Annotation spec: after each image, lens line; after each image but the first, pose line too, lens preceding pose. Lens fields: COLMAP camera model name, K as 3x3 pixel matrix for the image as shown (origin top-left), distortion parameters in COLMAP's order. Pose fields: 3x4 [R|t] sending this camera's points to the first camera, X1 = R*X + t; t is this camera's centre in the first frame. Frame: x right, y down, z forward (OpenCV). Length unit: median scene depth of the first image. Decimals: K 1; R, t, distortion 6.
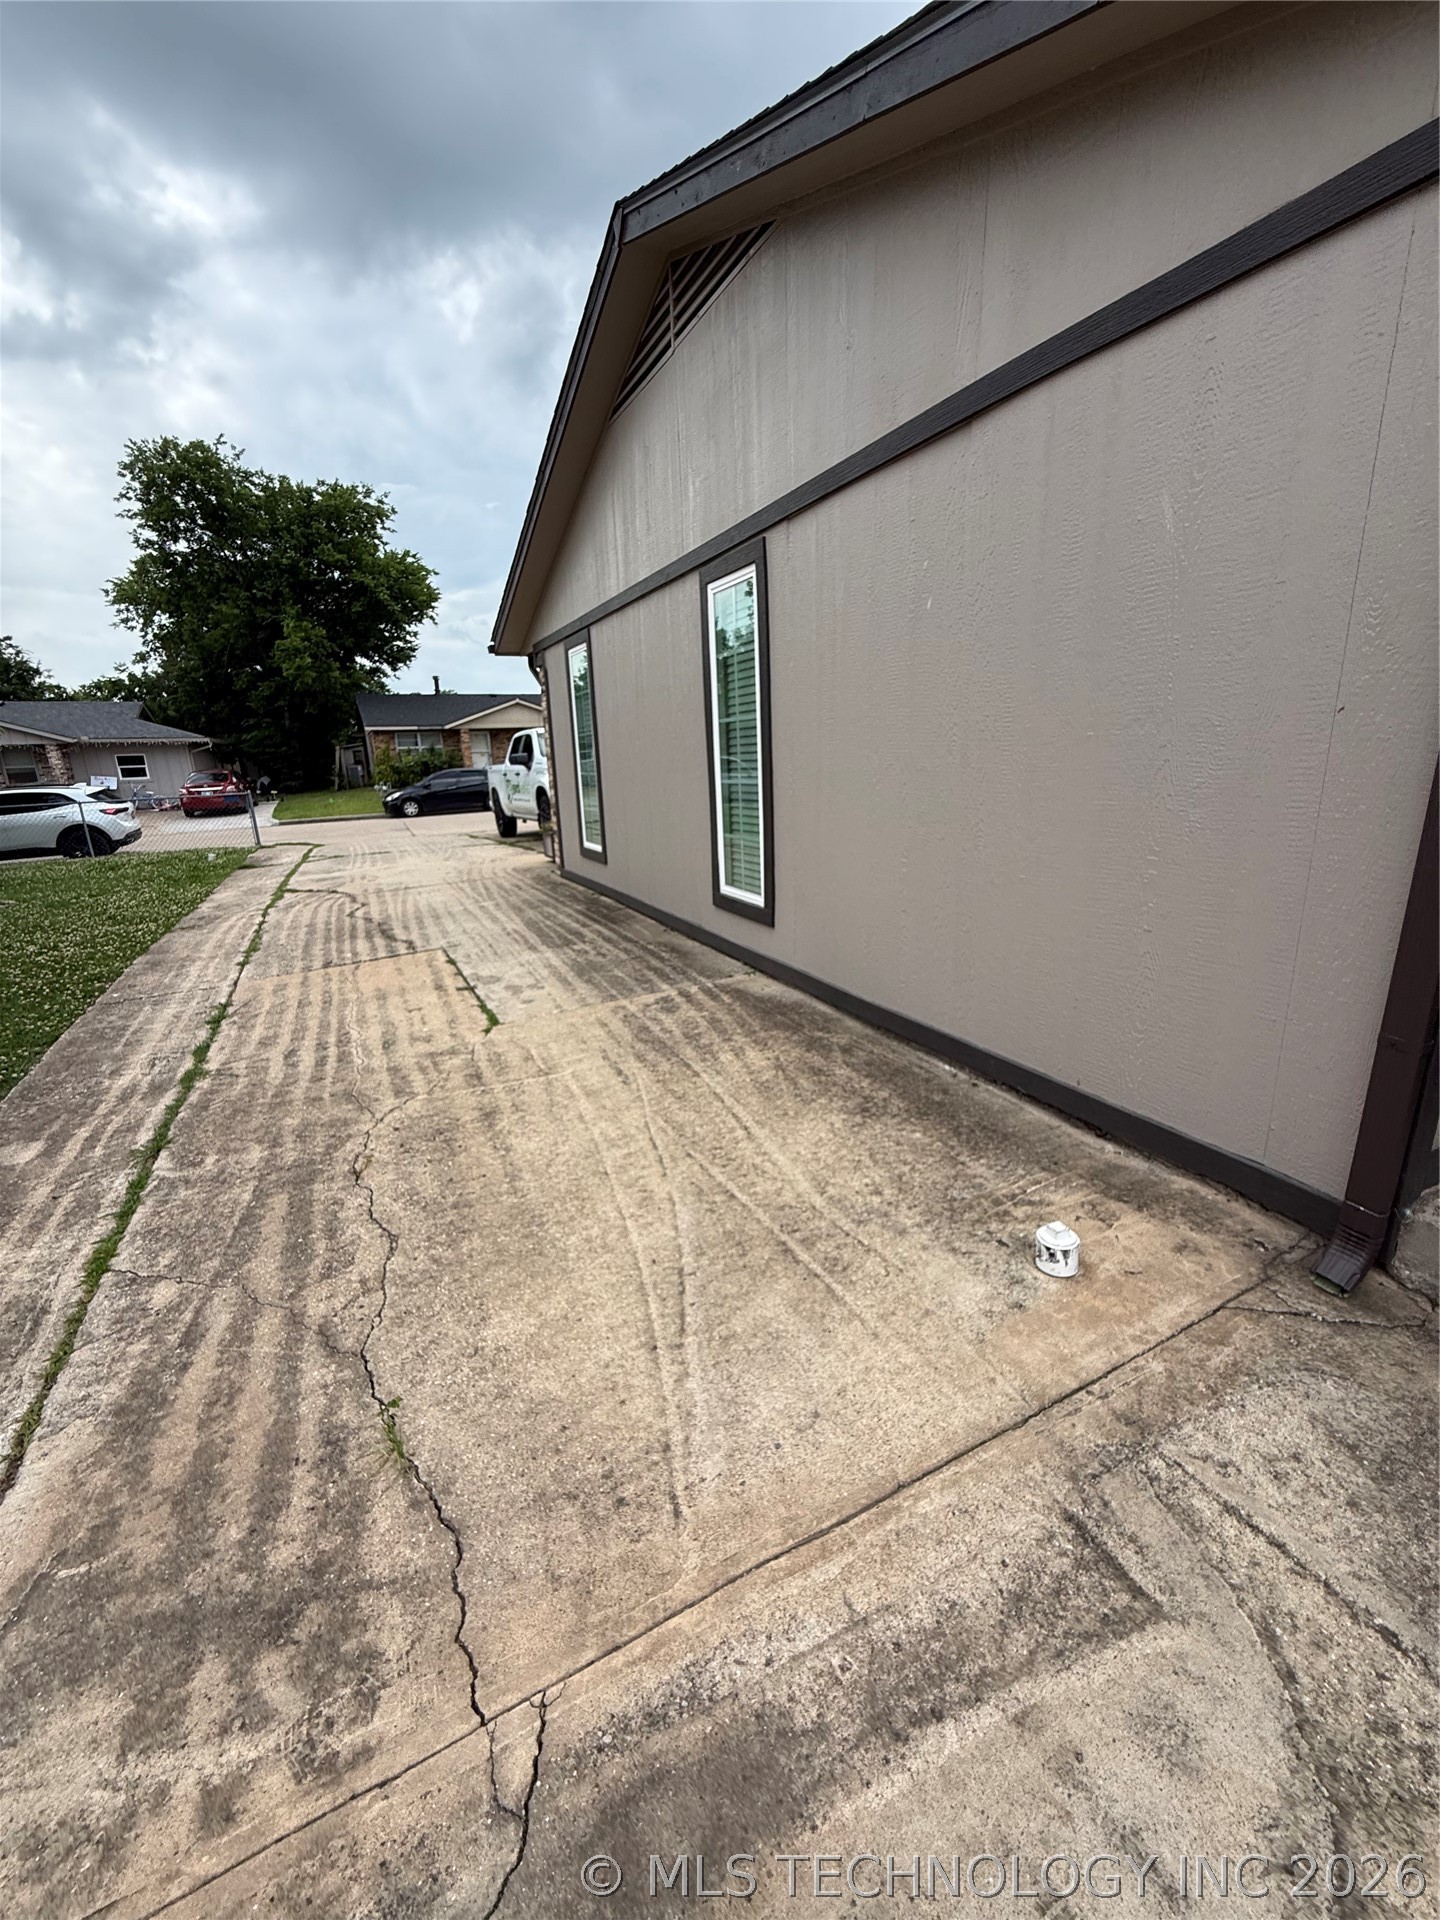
lens RADIAL K [[766.9, 0, 717.9], [0, 766.9, 949.4], [0, 0, 1]] dist [0.000050, 0.000074]
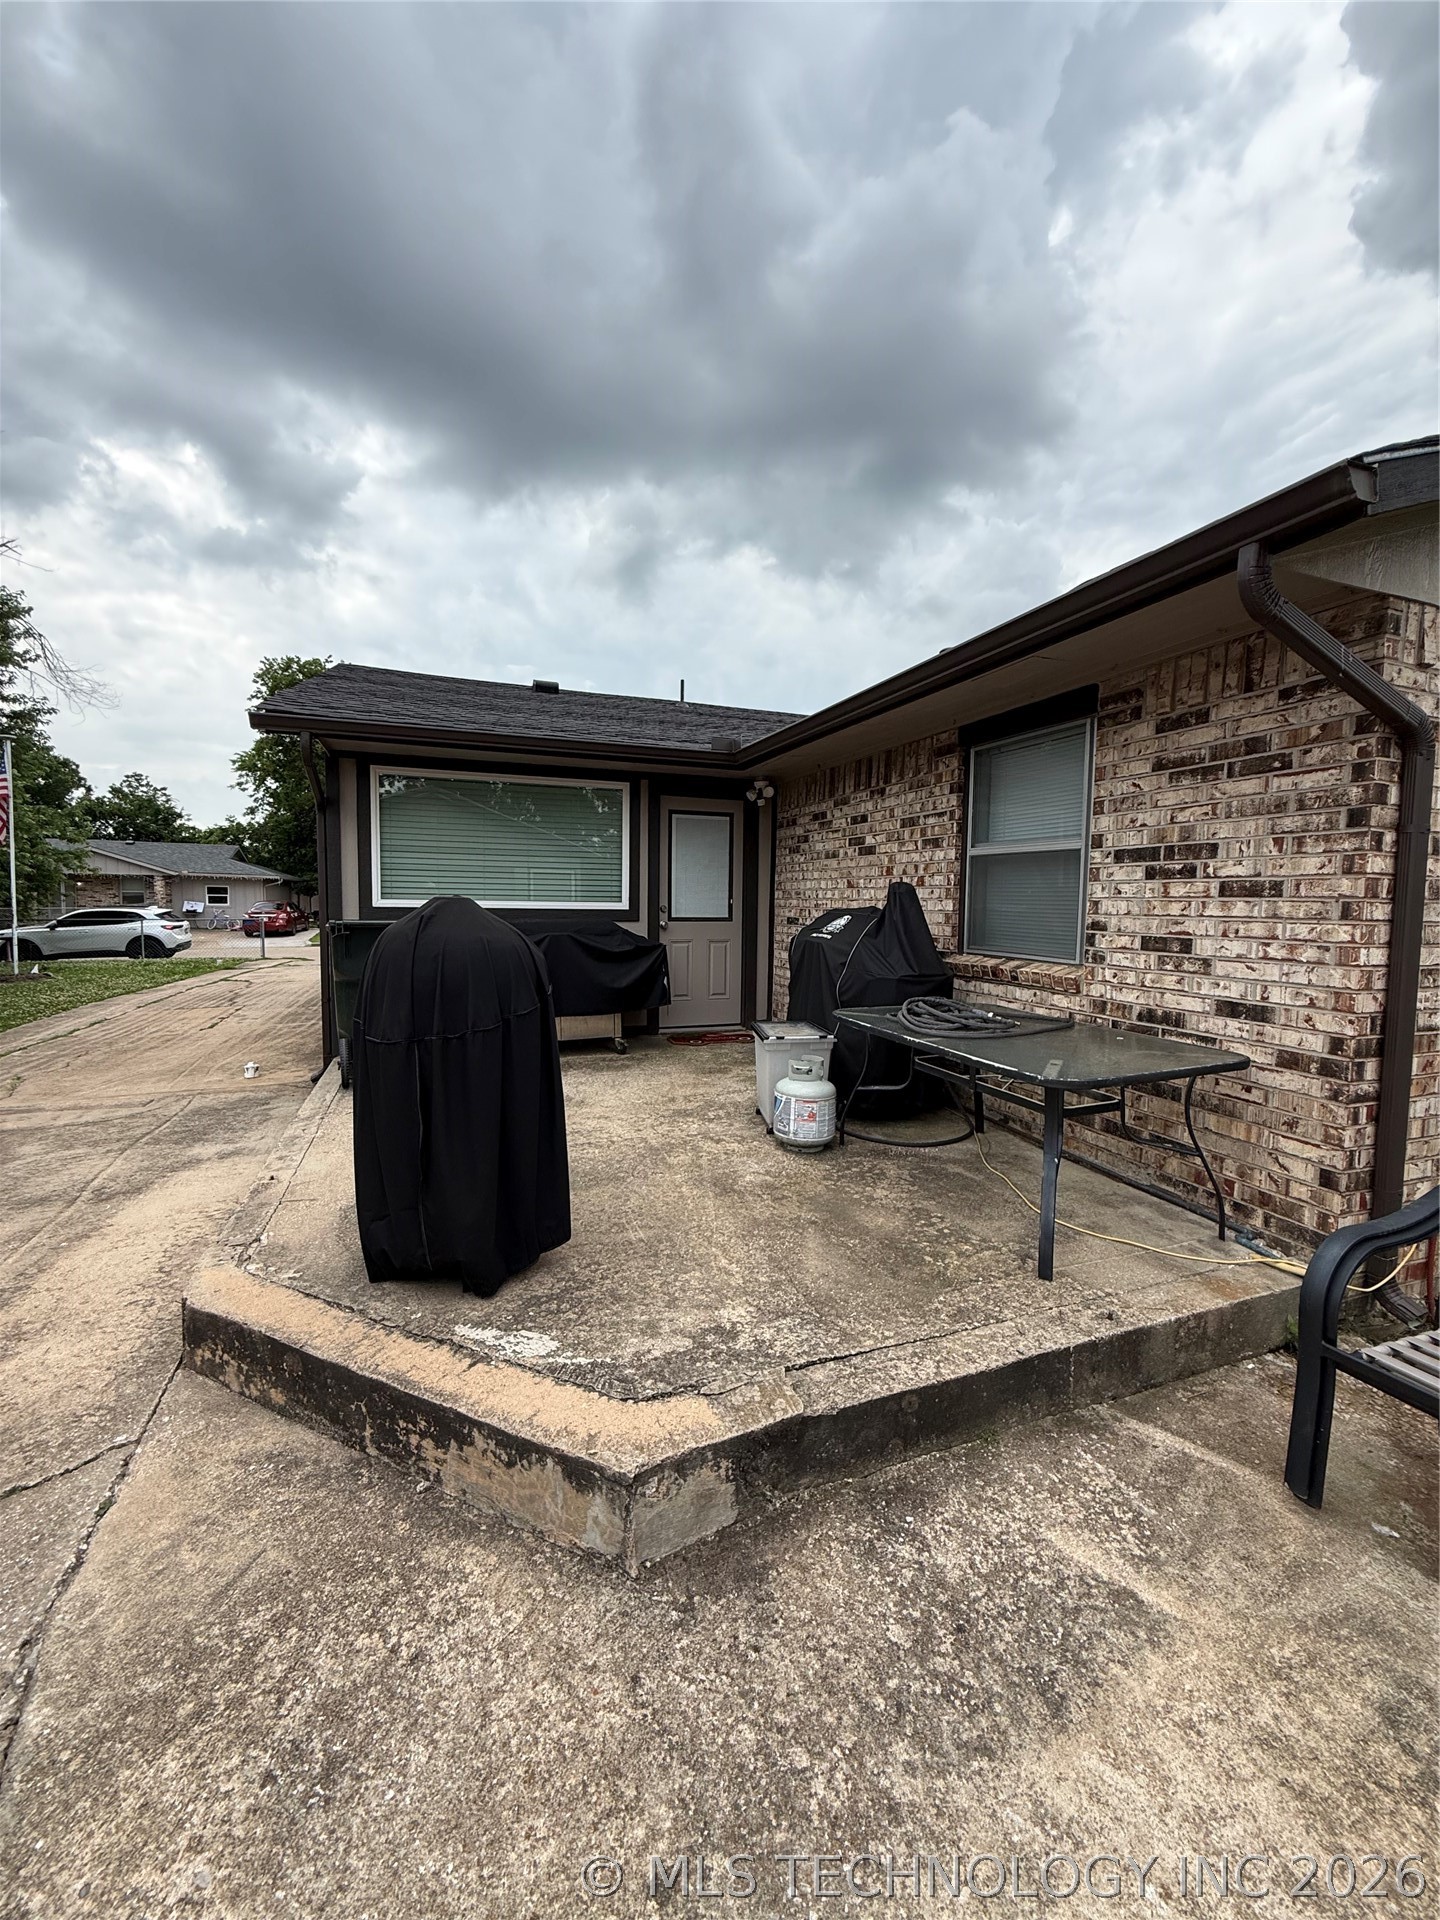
lens RADIAL K [[766.9, 0, 720.2], [0, 766.9, 959.2], [0, 0, 1]] dist [0.000050, 0.000074]
pose [[0.993334, 0.056054, -0.100722, 0.165782], [-0.073196, 0.981755, -0.175497, 0.023172], [0.089047, 0.181700, 0.979314, -0.126432]]
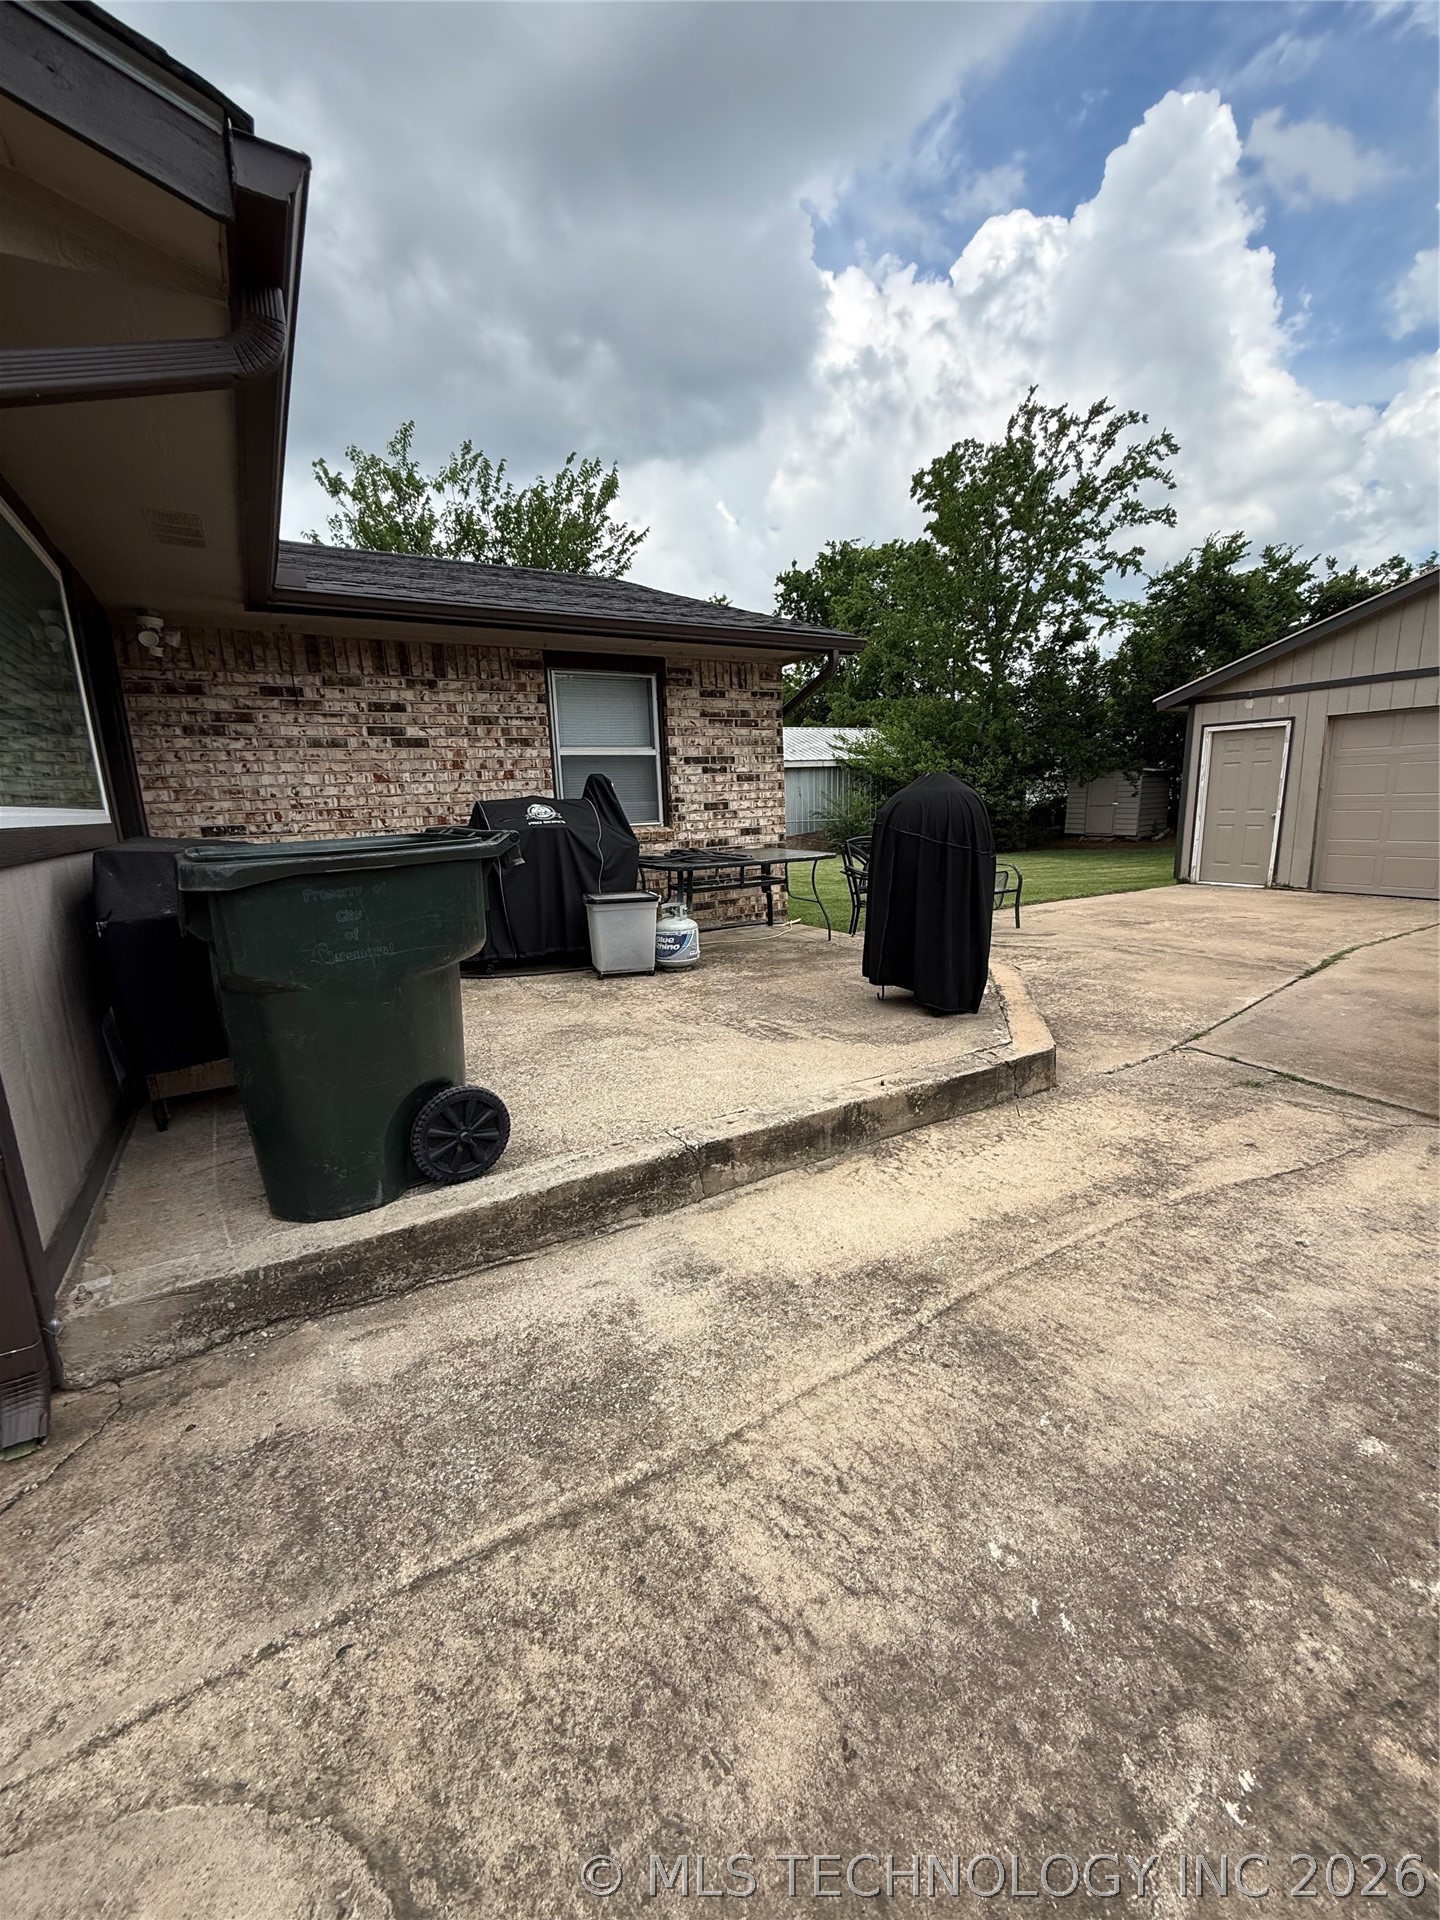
lens RADIAL K [[766.9, 0, 717.1], [0, 766.9, 962.2], [0, 0, 1]] dist [0.000050, 0.000074]
pose [[-0.076485, -0.173952, 0.981779, -0.069601], [0.294928, 0.936654, 0.188934, -0.011048], [-0.952453, 0.304005, -0.020337, 0.049019]]
